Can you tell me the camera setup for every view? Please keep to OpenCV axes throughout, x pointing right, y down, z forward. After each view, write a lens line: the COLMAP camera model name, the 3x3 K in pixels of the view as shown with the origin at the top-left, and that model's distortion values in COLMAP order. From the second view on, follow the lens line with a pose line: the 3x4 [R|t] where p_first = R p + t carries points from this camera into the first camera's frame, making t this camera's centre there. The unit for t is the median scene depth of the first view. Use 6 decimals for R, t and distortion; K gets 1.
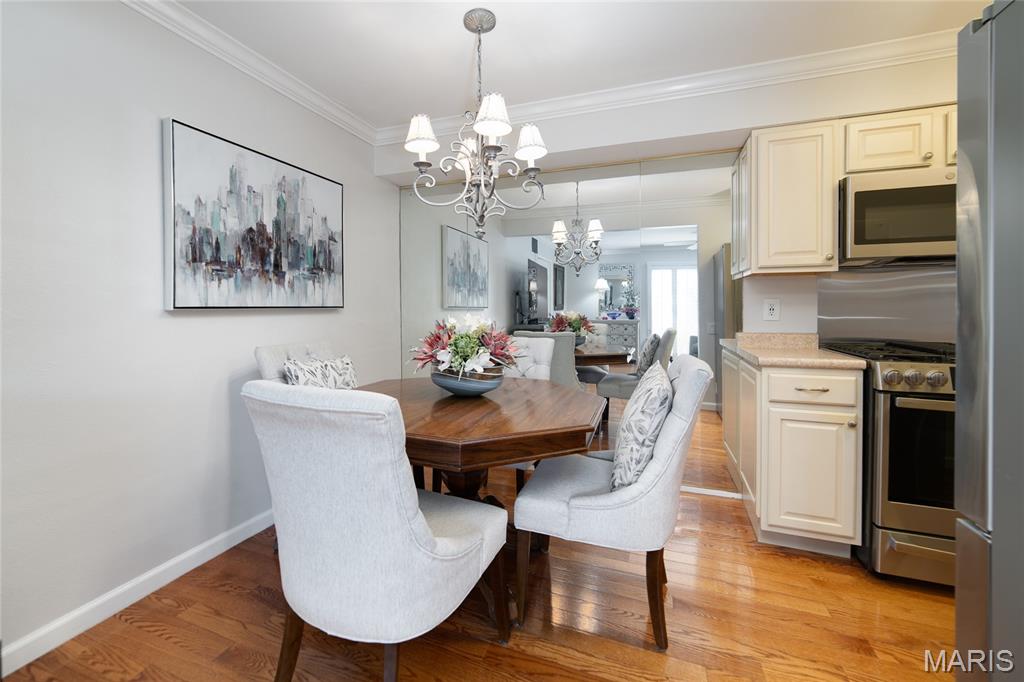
lens RADIAL K [[427.8, 0, 488.5], [0, 427.8, 315.6], [0, 0, 1]] dist [-0.012447, 0.000120]
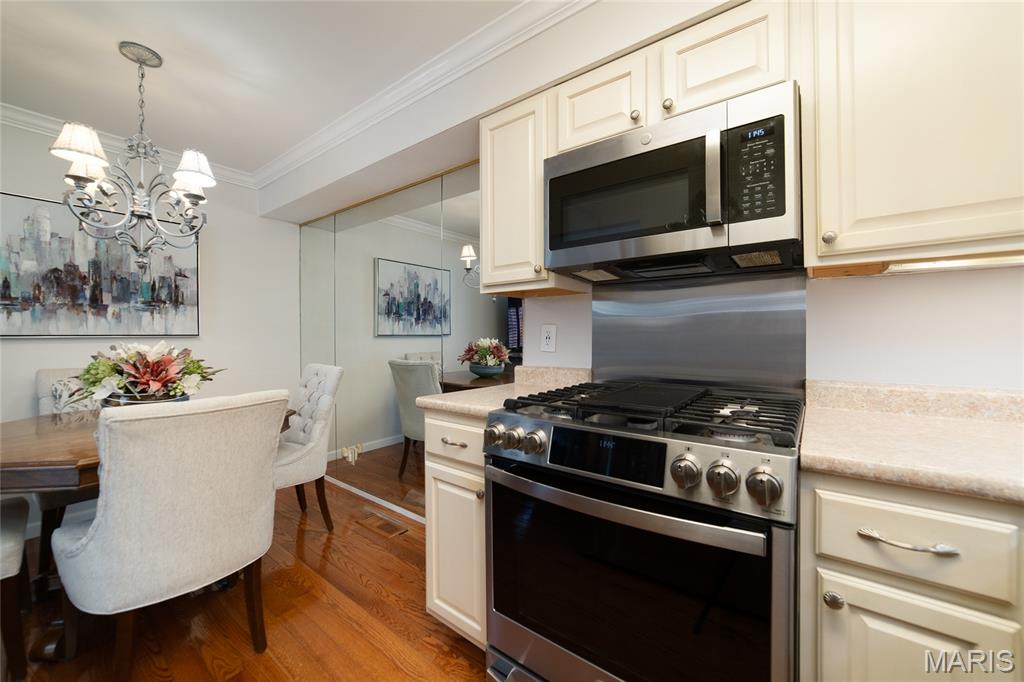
lens RADIAL K [[396.2, 0, 517.2], [0, 396.2, 336.2], [0, 0, 1]] dist [-0.026613, 0.010247]
pose [[0.962716, 0.000507, -0.270512, 0.969062], [-0.004896, 0.999867, -0.015551, -0.007092], [0.270469, 0.016295, 0.962591, 0.310240]]
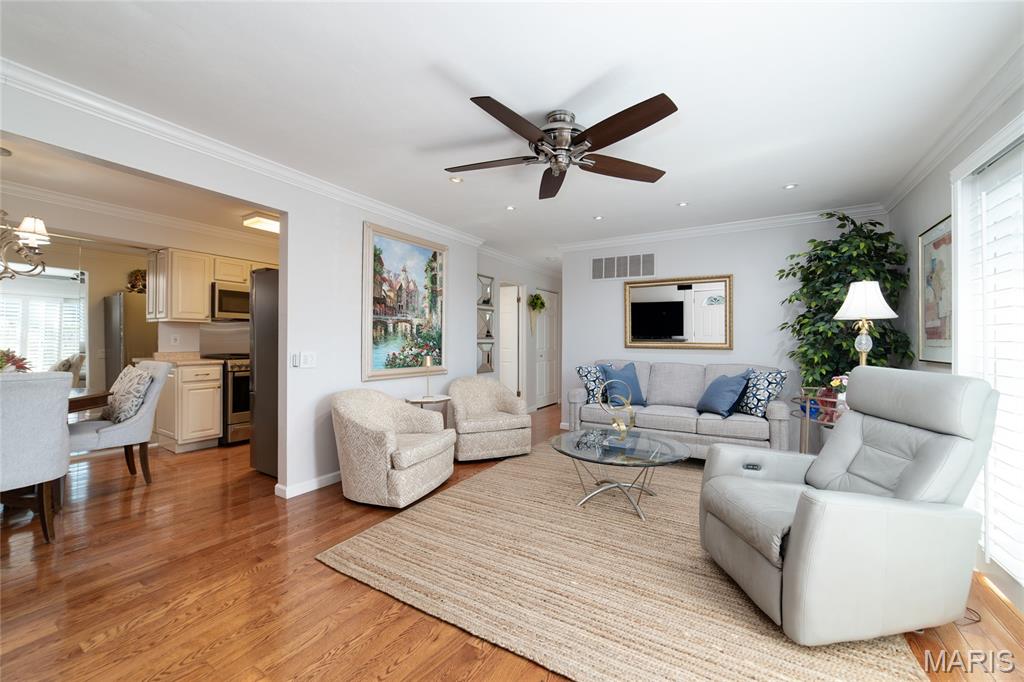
lens RADIAL K [[396.2, 0, 517.2], [0, 396.2, 336.2], [0, 0, 1]] dist [-0.026613, 0.010247]
pose [[0.168434, 0.011608, 0.985645, -0.943926], [0.010778, 0.999849, -0.013617, 0.012787], [-0.985654, 0.012916, 0.168283, -0.944859]]
